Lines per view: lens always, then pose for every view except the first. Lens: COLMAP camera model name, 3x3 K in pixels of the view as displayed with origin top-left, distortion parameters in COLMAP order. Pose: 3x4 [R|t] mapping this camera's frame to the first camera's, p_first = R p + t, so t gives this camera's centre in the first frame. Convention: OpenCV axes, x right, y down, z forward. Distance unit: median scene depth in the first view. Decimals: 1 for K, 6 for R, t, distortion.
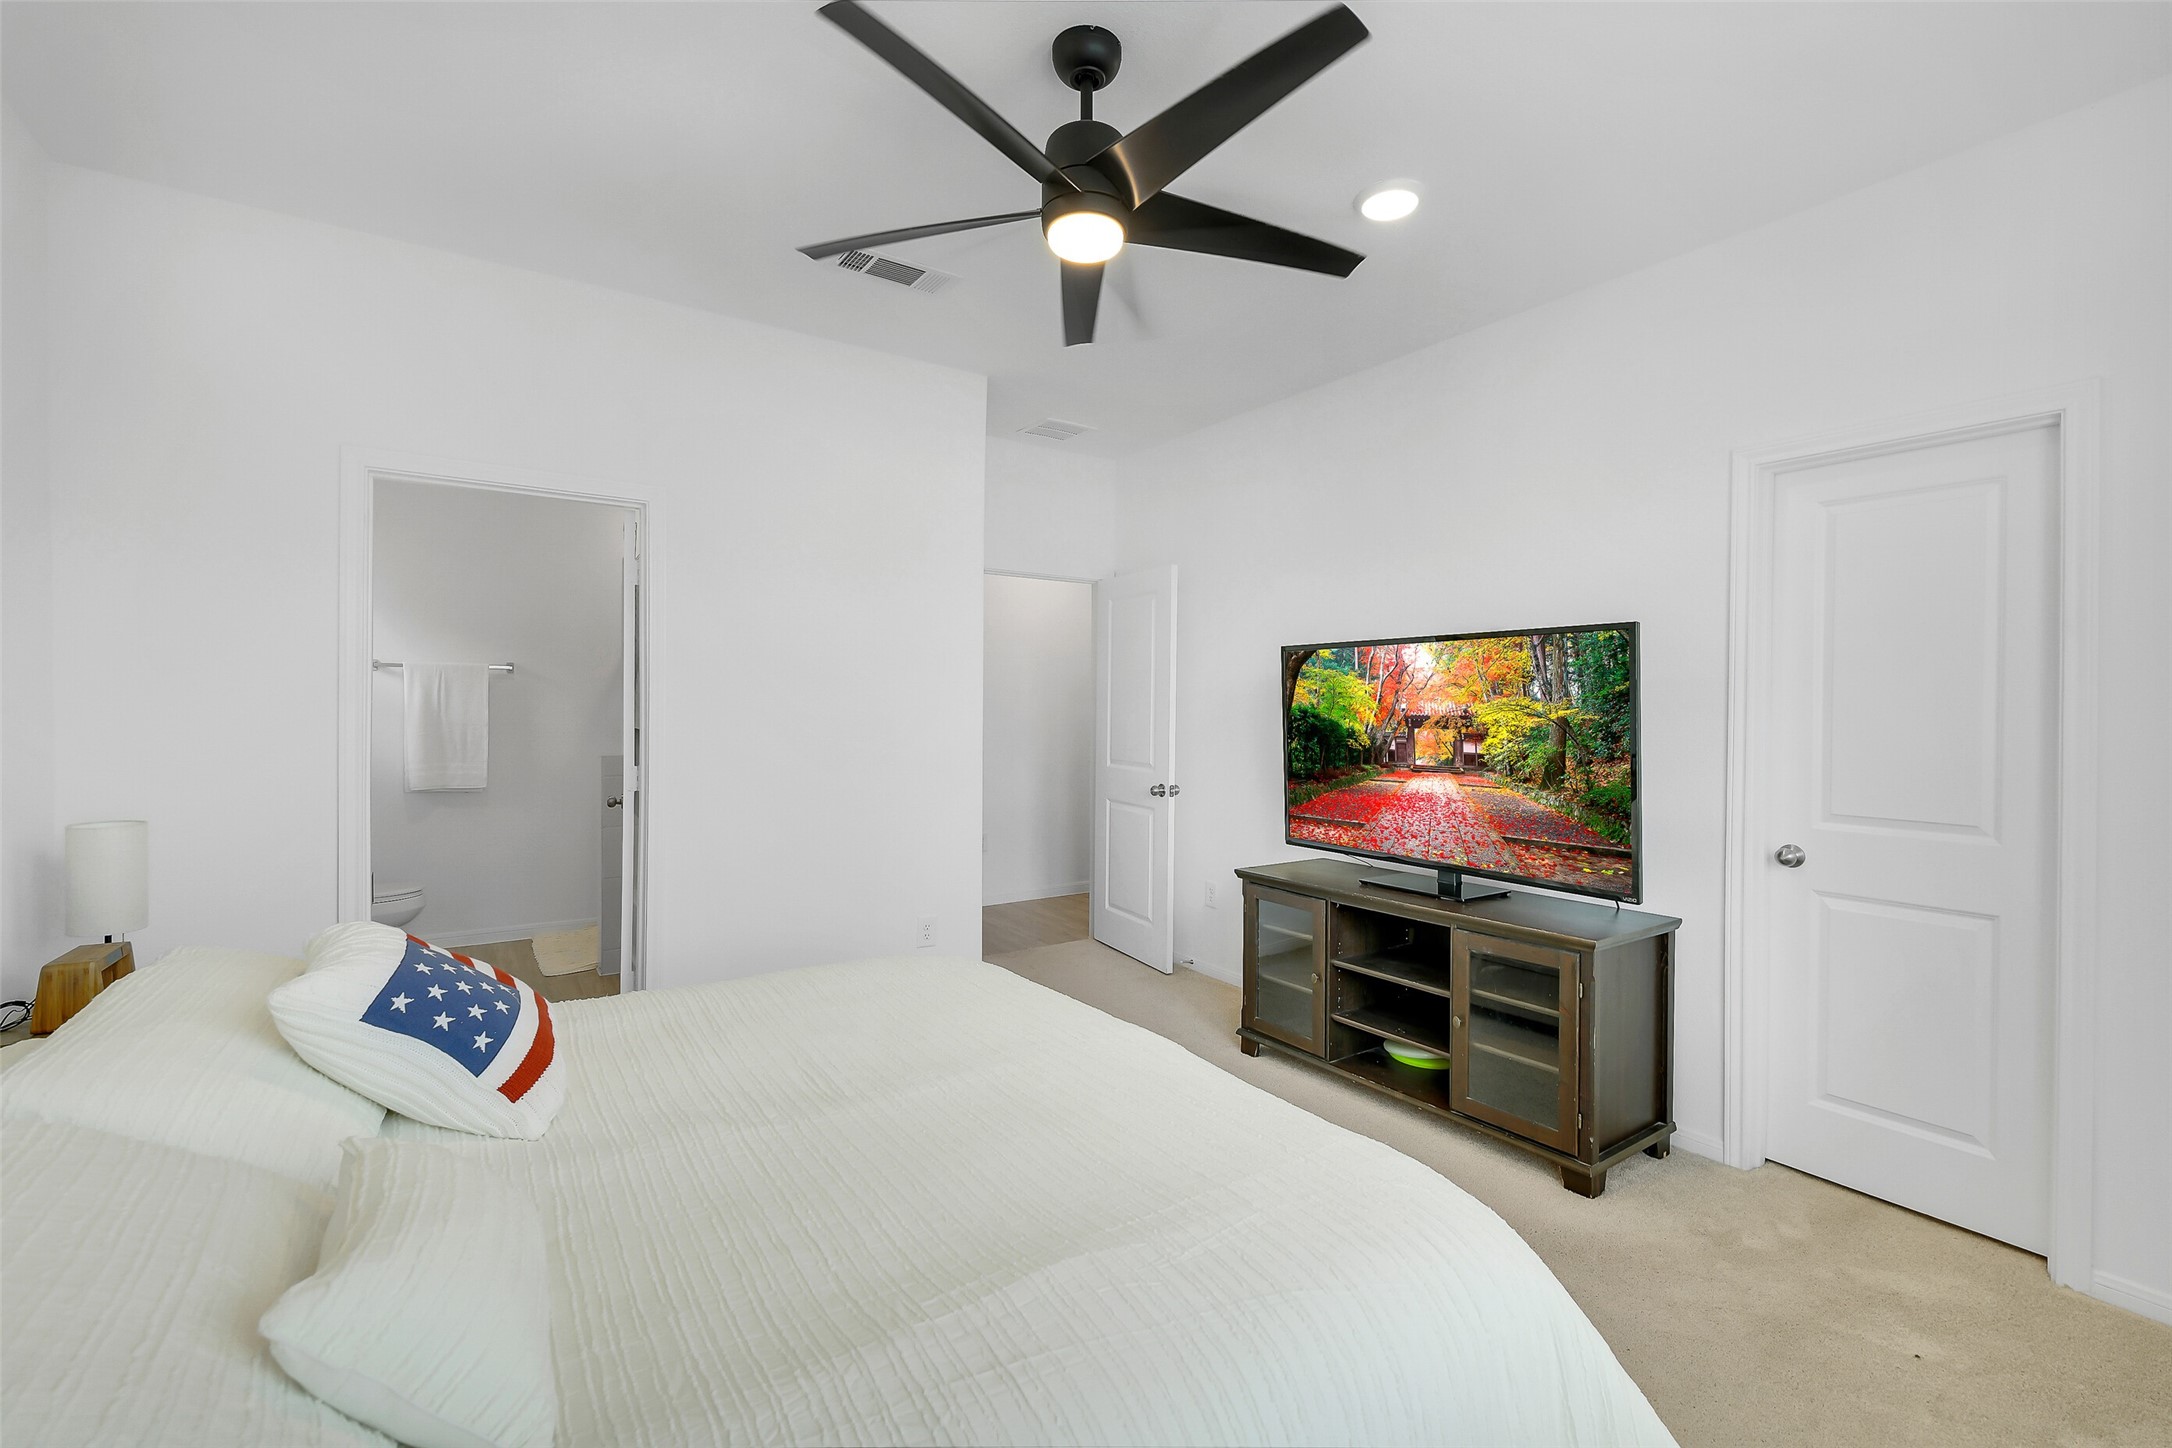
lens RADIAL K [[933.4, 0, 1080.6], [0, 933.4, 726.8], [0, 0, 1]] dist [-0.004141, -0.000545]
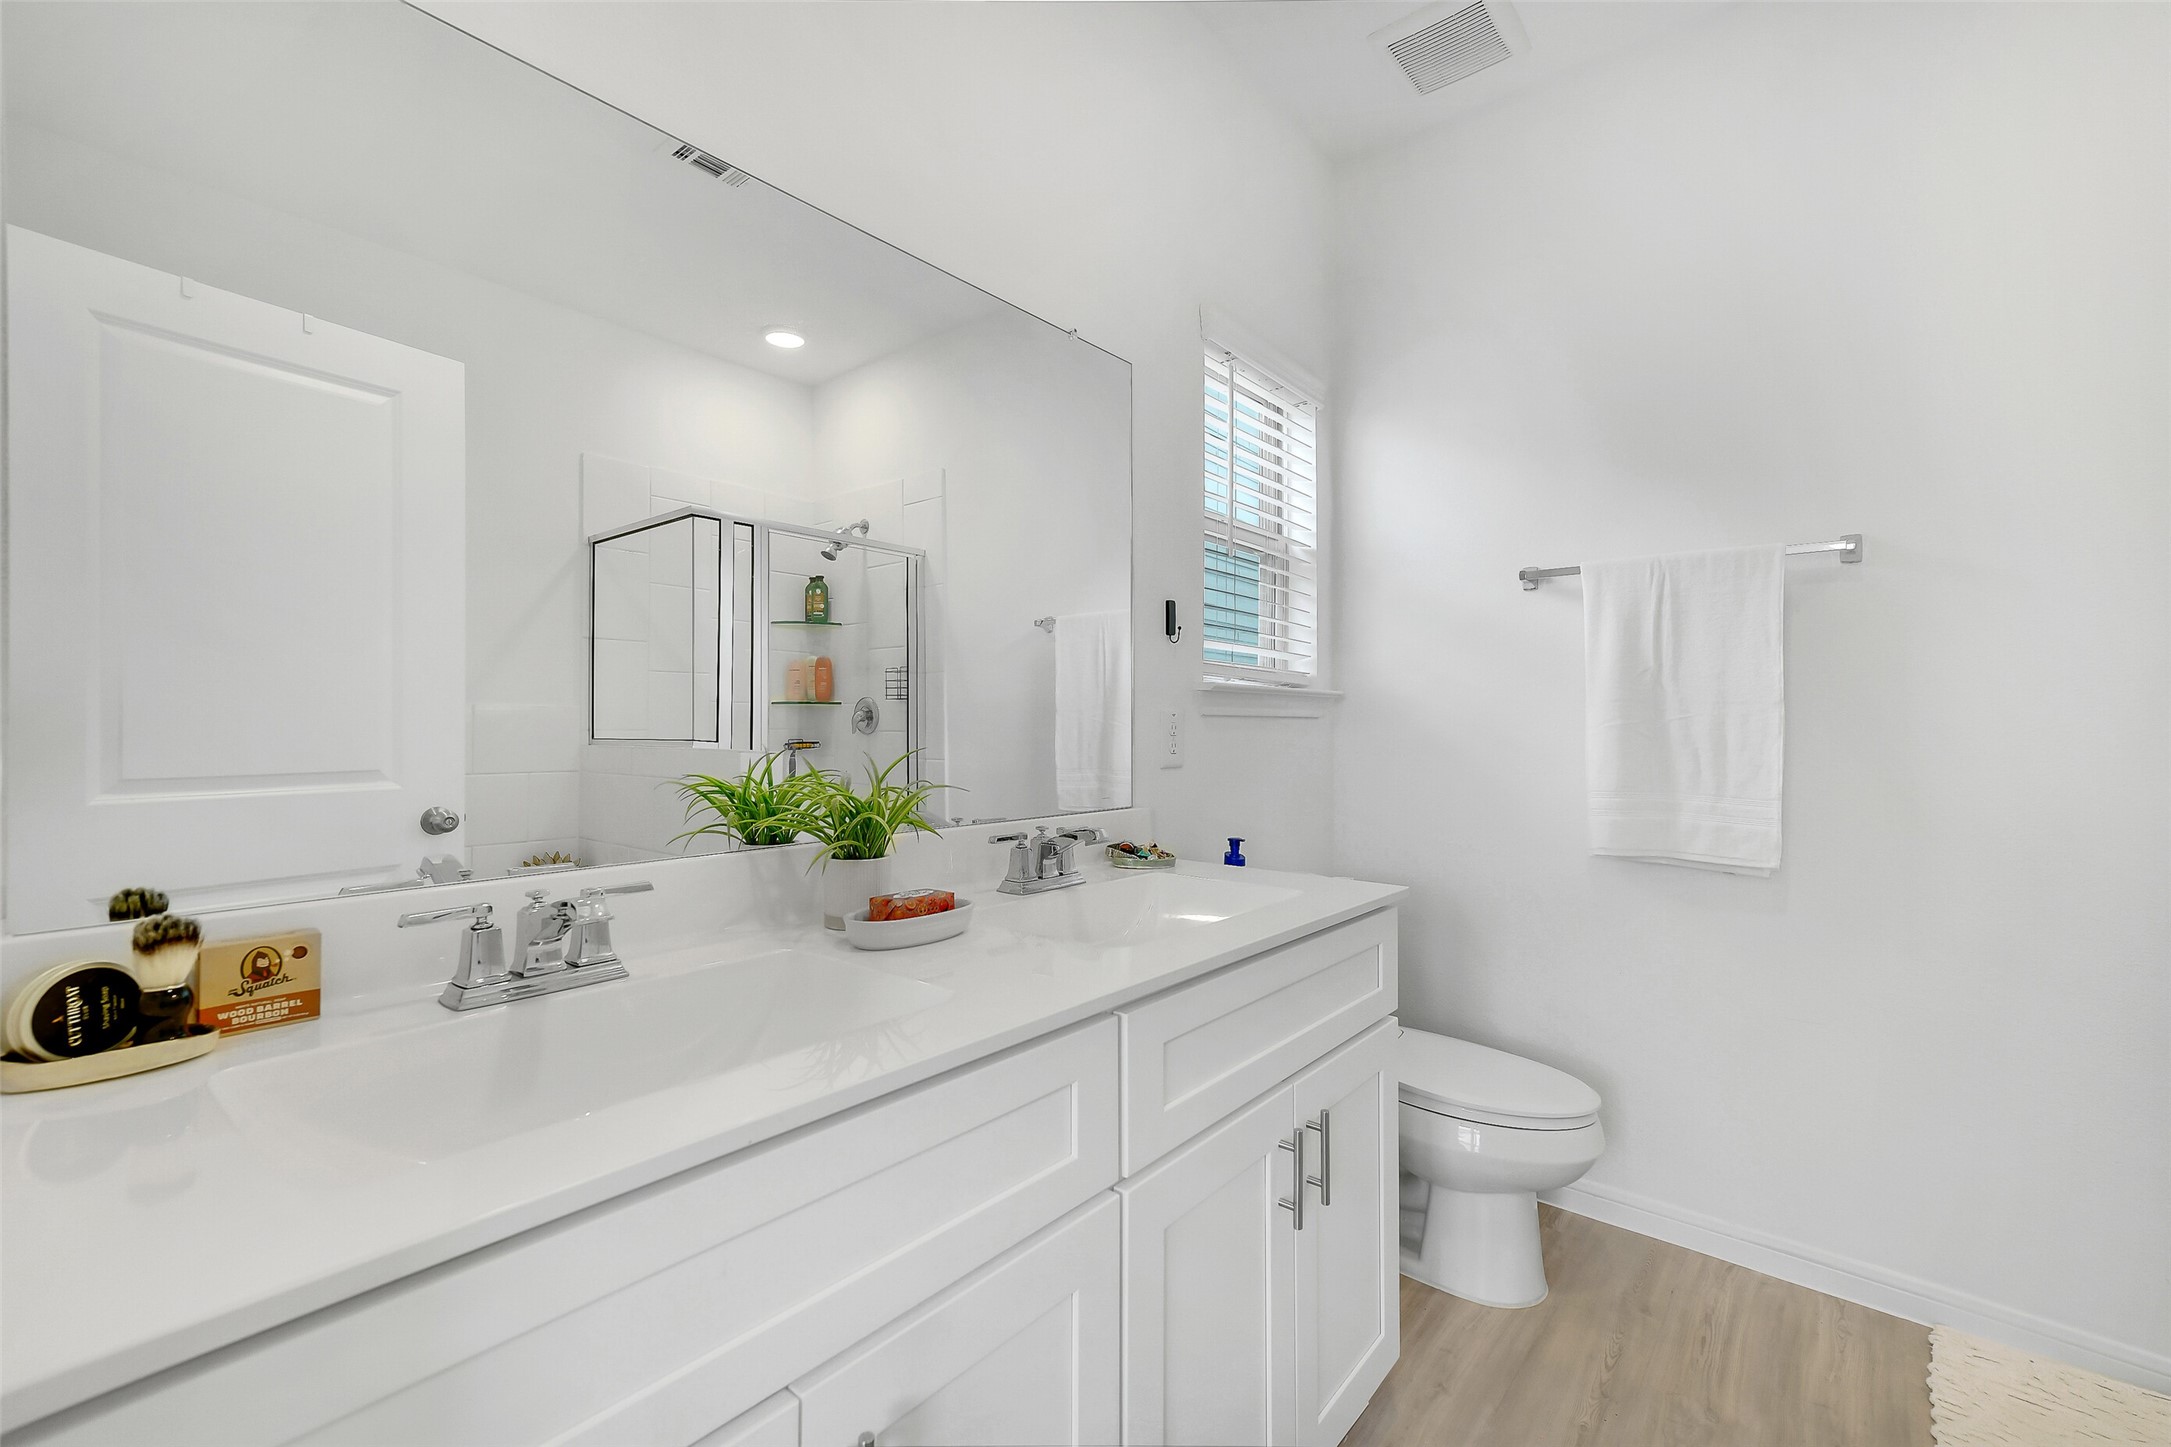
lens RADIAL K [[933.0, 0, 1079.4], [0, 933.0, 728.3], [0, 0, 1]] dist [-0.004141, -0.000545]
pose [[0.374719, 0.002617, -0.927135, -0.400834], [-0.004854, 0.999988, 0.000861, 0.010224], [0.927126, 0.004178, 0.374727, 0.605945]]
